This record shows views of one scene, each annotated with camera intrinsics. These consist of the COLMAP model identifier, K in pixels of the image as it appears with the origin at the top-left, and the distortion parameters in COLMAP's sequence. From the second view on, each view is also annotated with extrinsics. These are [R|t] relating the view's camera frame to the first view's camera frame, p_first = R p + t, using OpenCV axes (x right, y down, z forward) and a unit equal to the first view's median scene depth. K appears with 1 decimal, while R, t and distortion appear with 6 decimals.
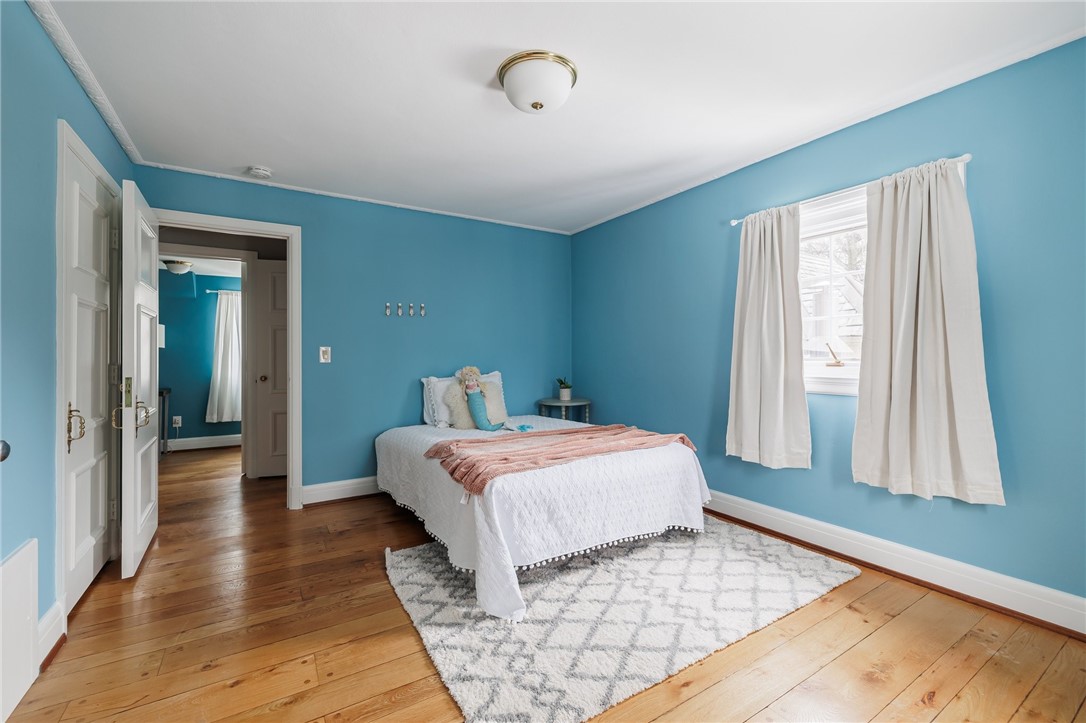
lens RADIAL K [[456.9, 0, 543.5], [0, 456.9, 358.5], [0, 0, 1]] dist [-0.002237, -0.000030]
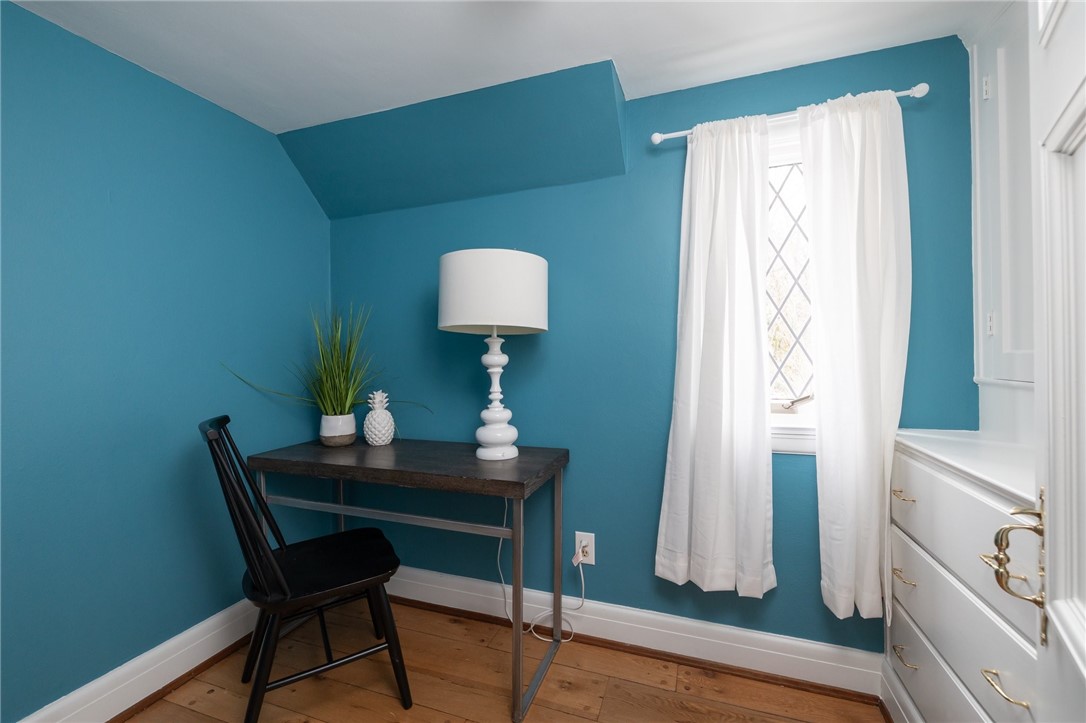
lens RADIAL K [[456.9, 0, 541.6], [0, 456.9, 355.3], [0, 0, 1]] dist [-0.002237, -0.000030]
pose [[0.624150, -0.009442, -0.781248, -0.552449], [0.005342, 0.999955, -0.007818, -0.001254], [0.781286, 0.000706, 0.624172, 0.756812]]
